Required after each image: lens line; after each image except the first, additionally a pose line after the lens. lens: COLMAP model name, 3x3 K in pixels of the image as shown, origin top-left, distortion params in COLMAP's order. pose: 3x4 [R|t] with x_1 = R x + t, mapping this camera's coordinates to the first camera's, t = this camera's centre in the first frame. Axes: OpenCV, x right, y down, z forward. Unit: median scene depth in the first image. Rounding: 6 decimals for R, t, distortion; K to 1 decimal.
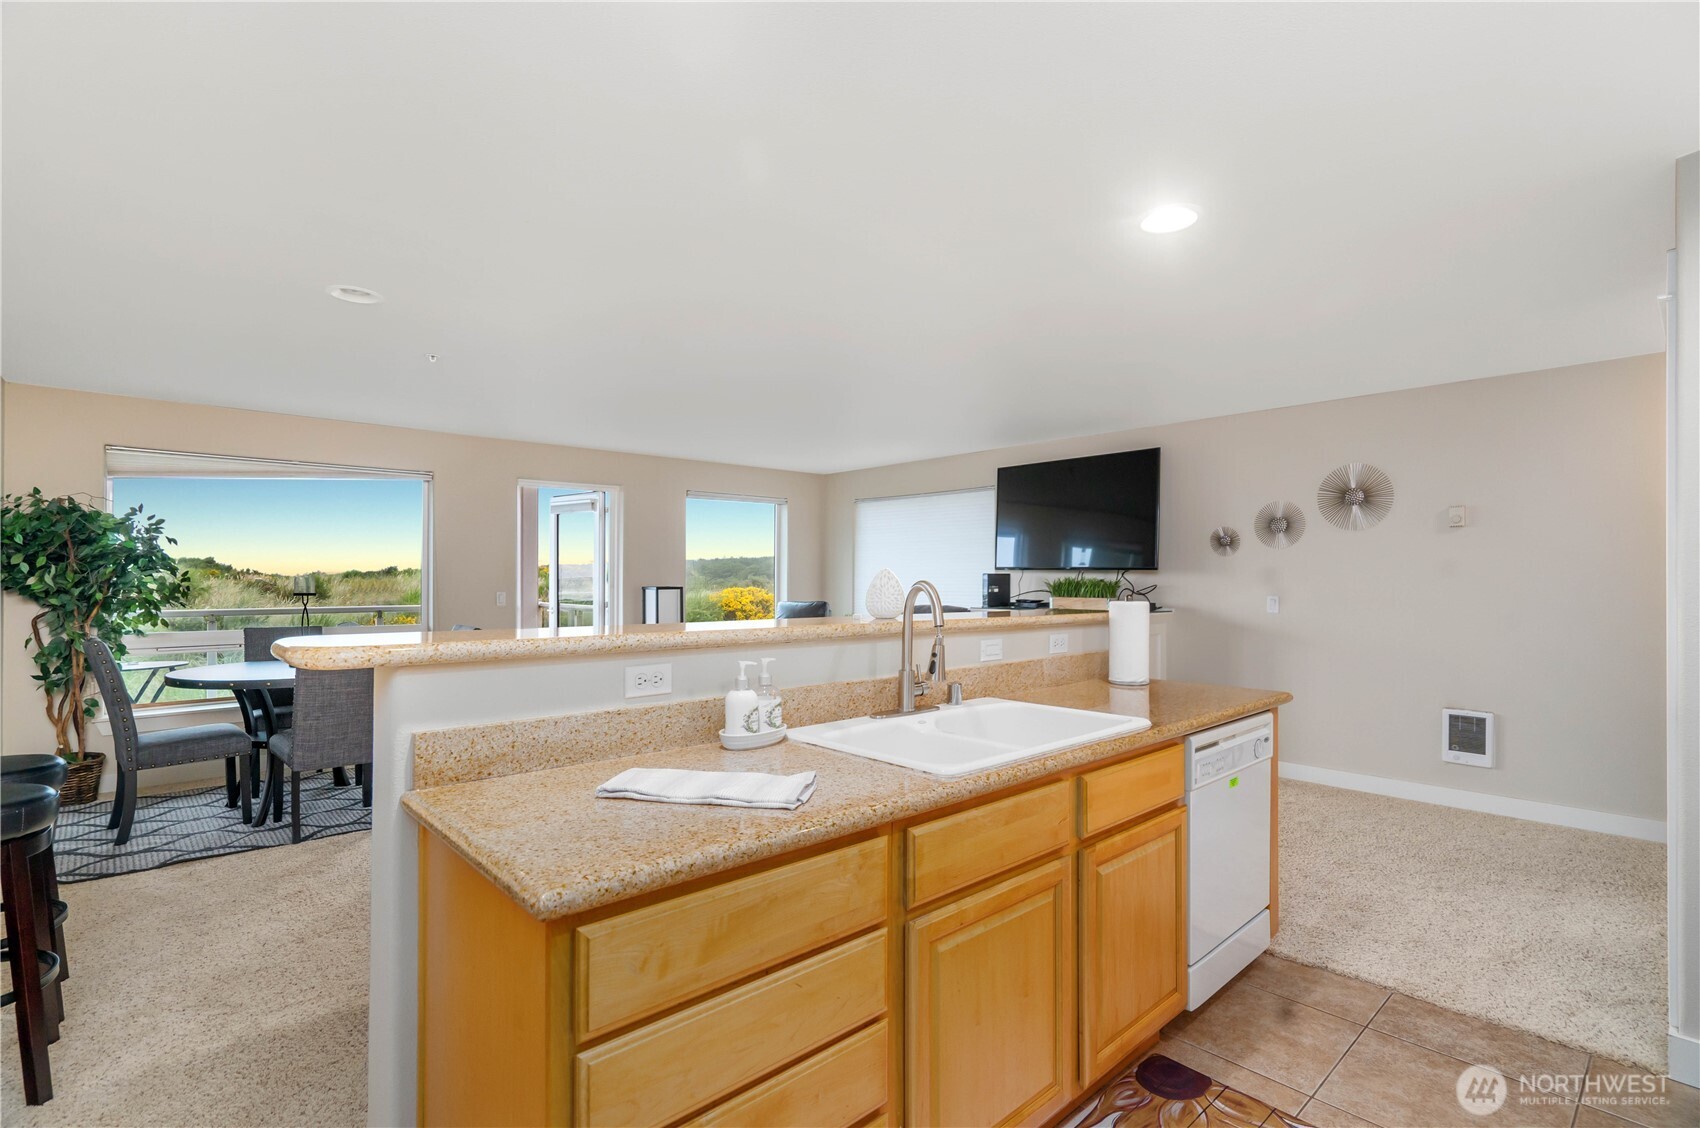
lens RADIAL K [[791.2, 0, 857.9], [0, 791.2, 572.8], [0, 0, 1]] dist [0.017596, -0.015209]
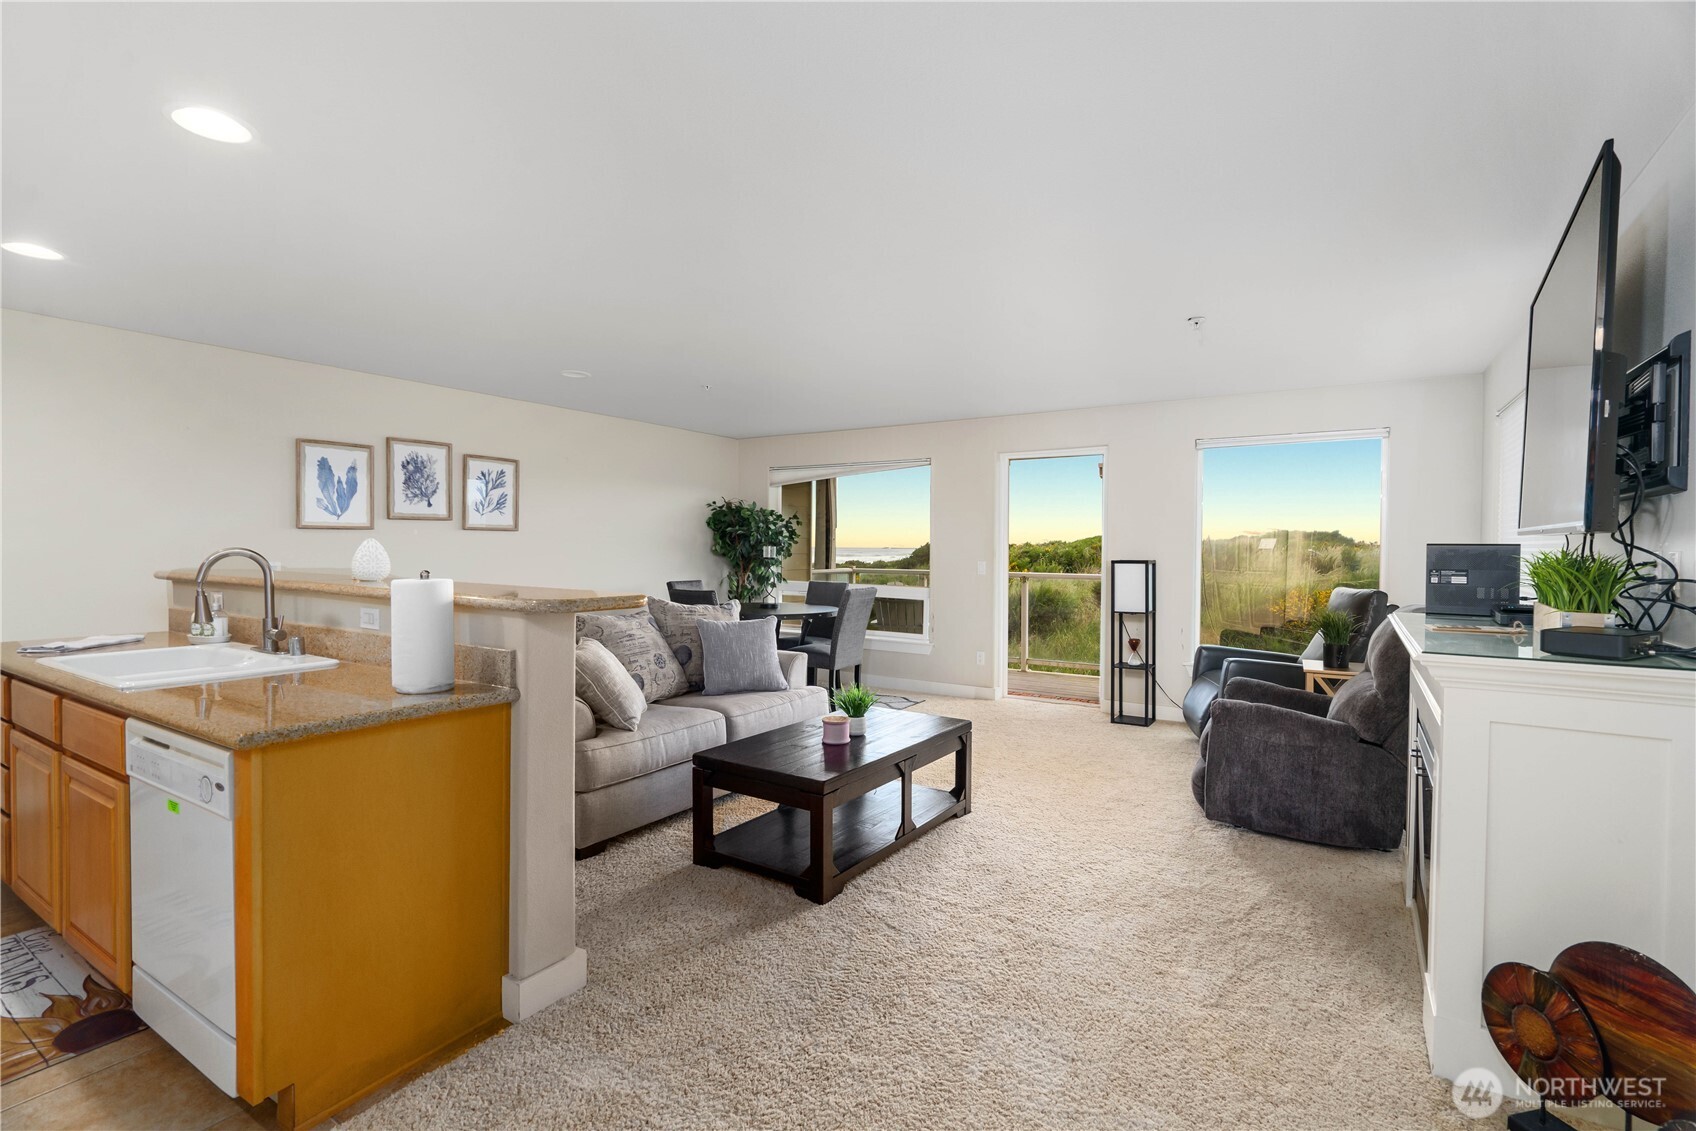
lens RADIAL K [[784.5, 0, 848.0], [0, 784.5, 565.5], [0, 0, 1]] dist [-0.000538, 0.000611]
pose [[0.258367, 0.025586, -0.965708, 0.737404], [-0.001560, 0.999659, 0.026069, 0.003119], [0.966046, -0.005229, 0.258318, 0.769025]]
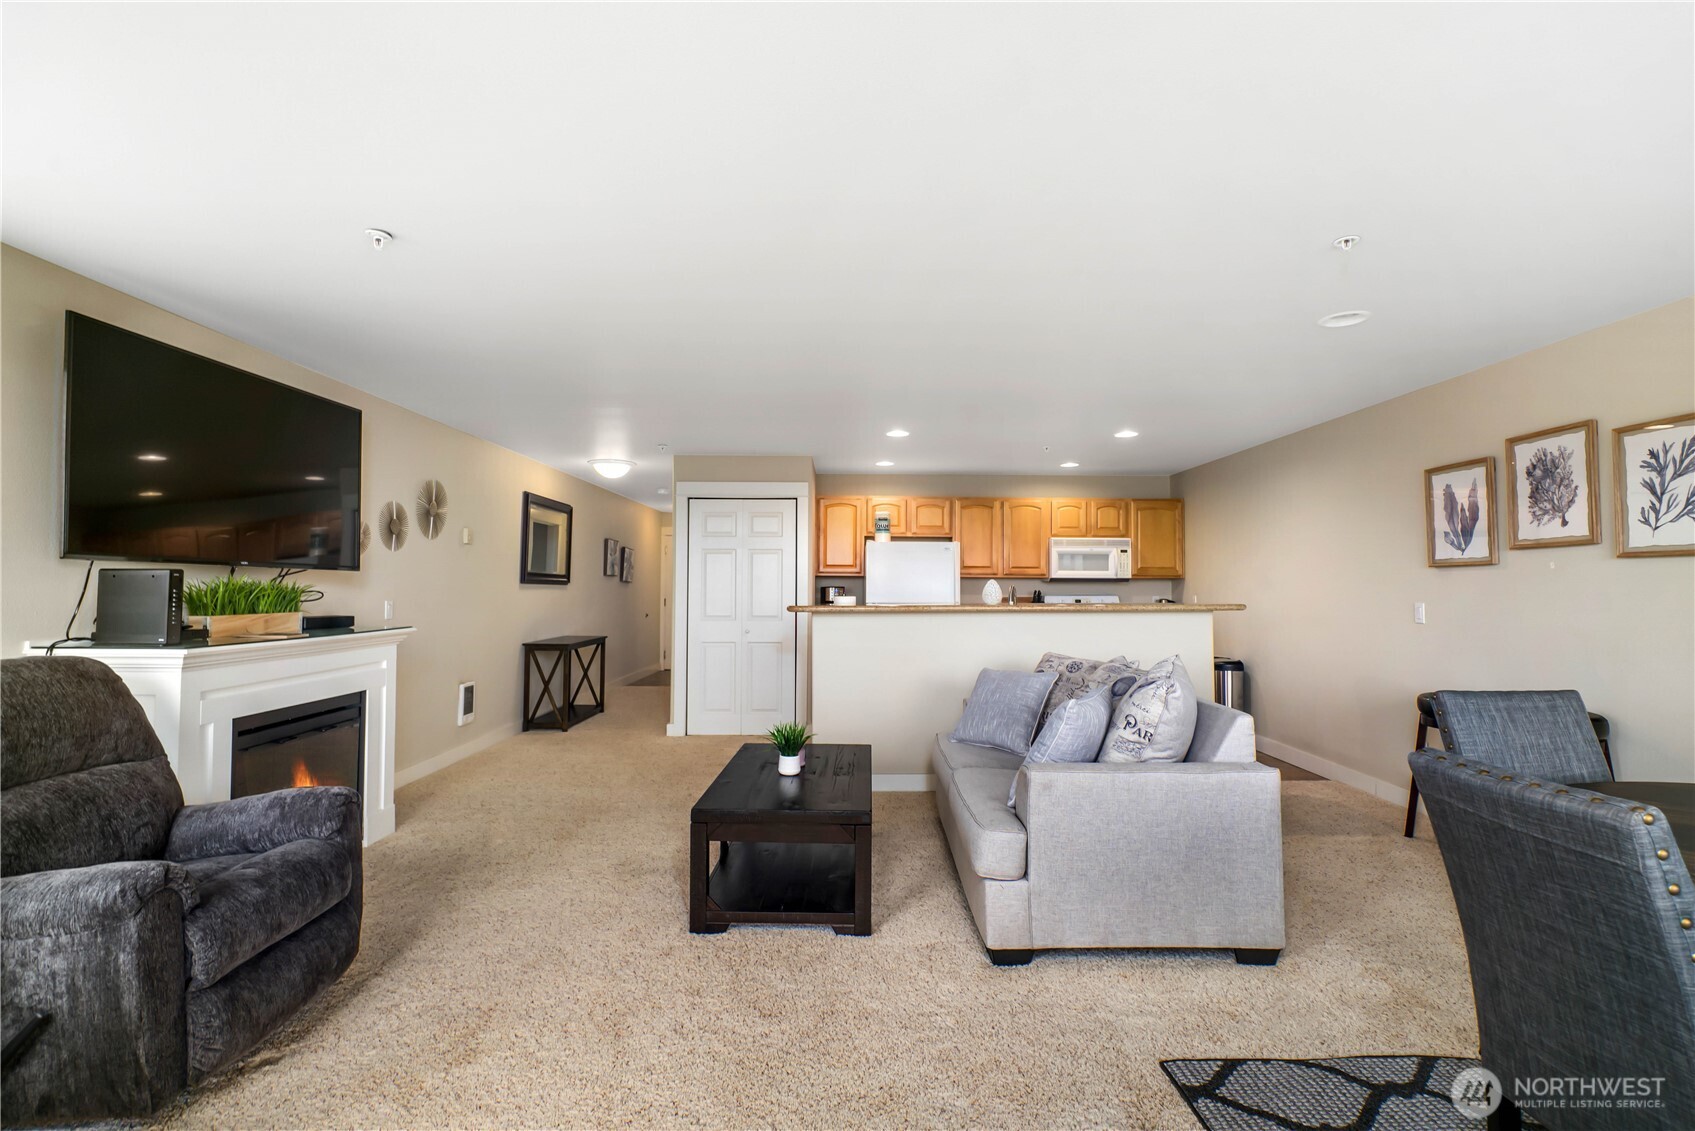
lens RADIAL K [[784.0, 0, 851.2], [0, 784.0, 556.9], [0, 0, 1]] dist [-0.008736, 0.000684]
pose [[-0.745719, 0.023147, 0.665858, -0.575635], [-0.006391, 0.999102, -0.041890, 0.013772], [-0.666230, -0.035494, -0.744901, 1.514661]]
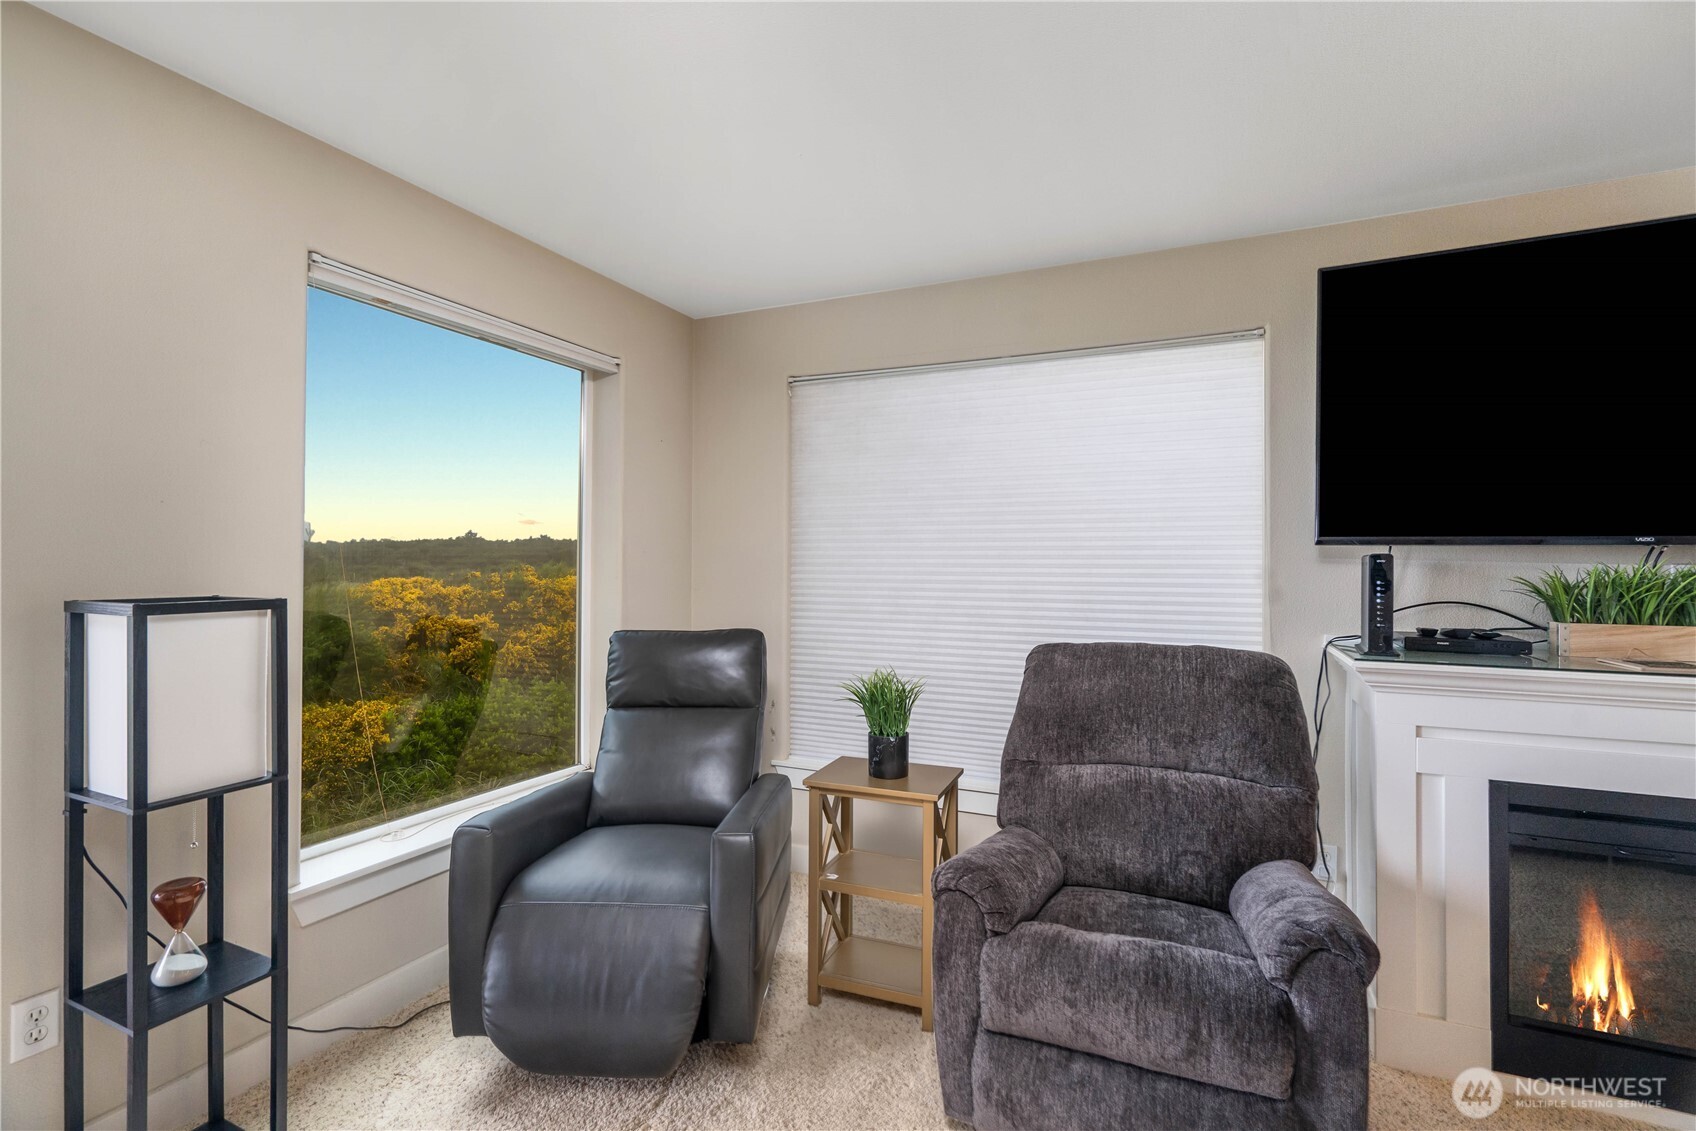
lens RADIAL K [[784.5, 0, 851.7], [0, 784.5, 556.9], [0, 0, 1]] dist [-0.008736, 0.000684]
pose [[0.923692, 0.009177, 0.383026, -0.238332], [-0.007616, 0.999955, -0.005592, 0.007794], [-0.383061, 0.002248, 0.923721, 1.105187]]
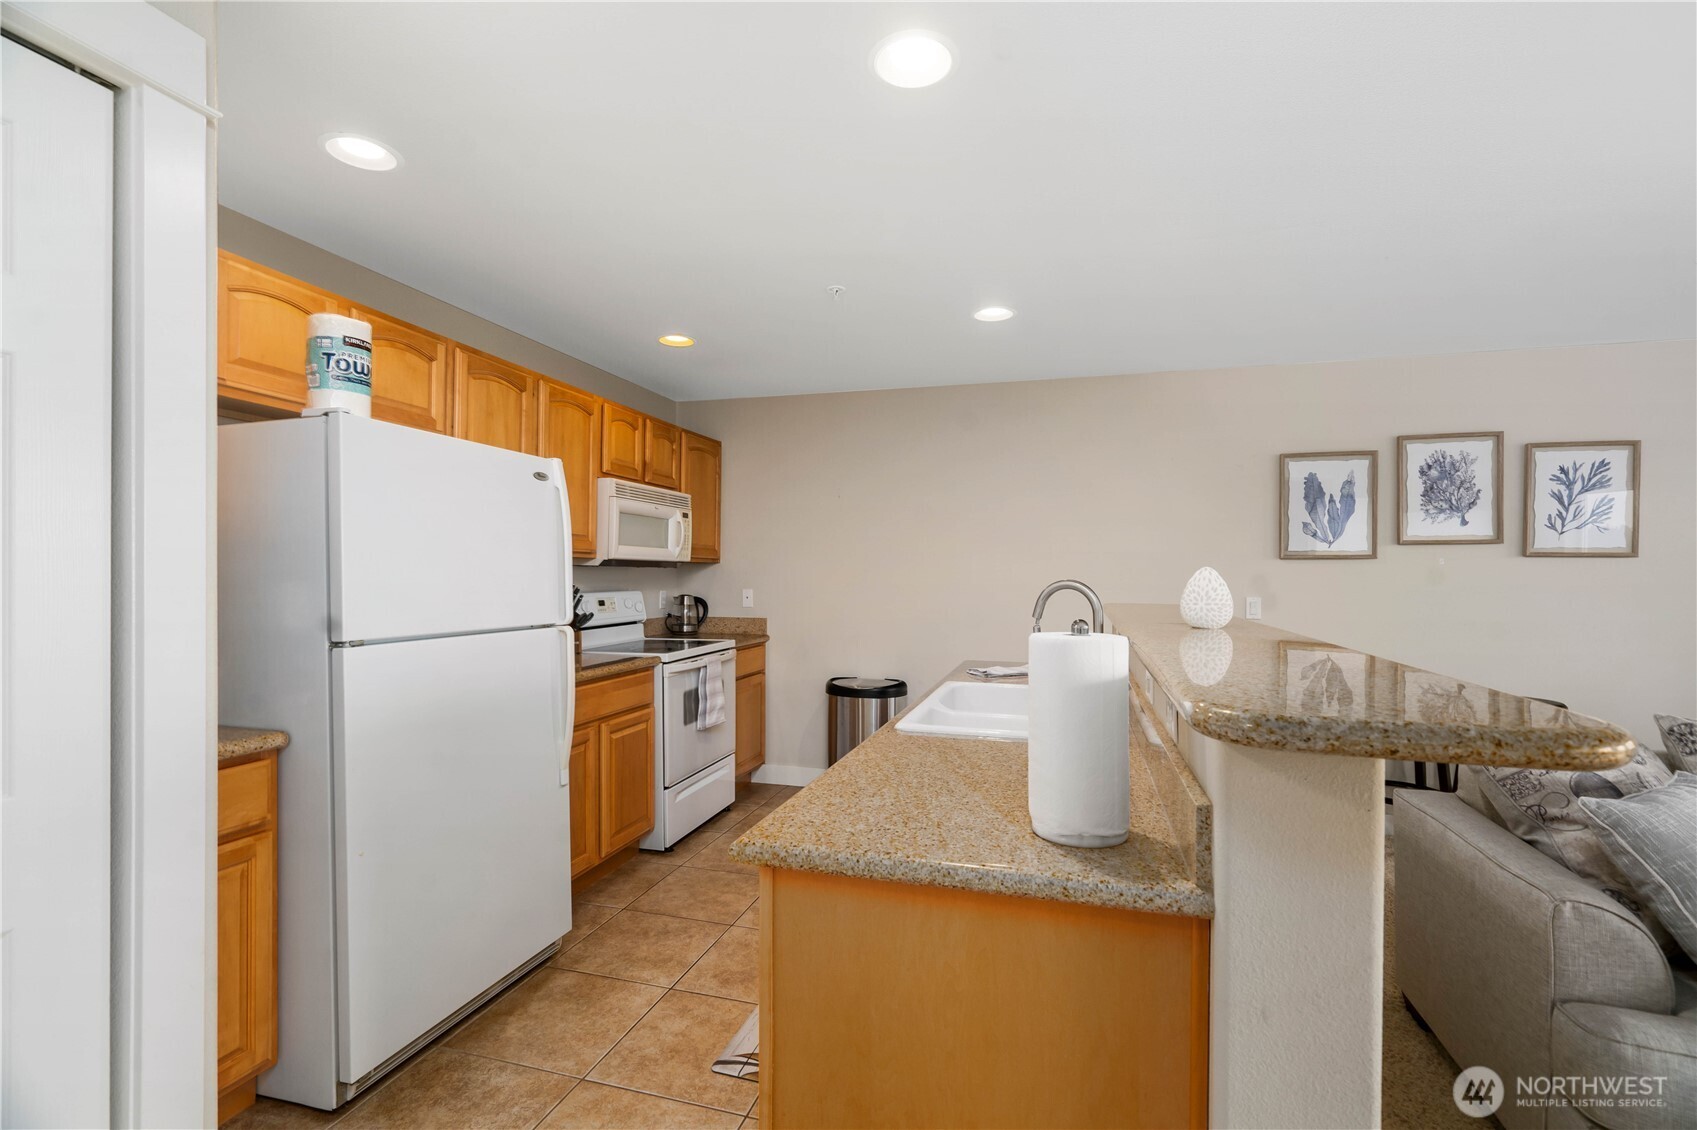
lens RADIAL K [[774.7, 0, 847.7], [0, 774.7, 570.0], [0, 0, 1]] dist [-0.002016, 0.000617]
pose [[-0.852975, -0.008496, -0.521882, 0.418564], [-0.004415, 0.999949, -0.009063, 0.004644], [0.521933, -0.005426, -0.852969, 0.827942]]
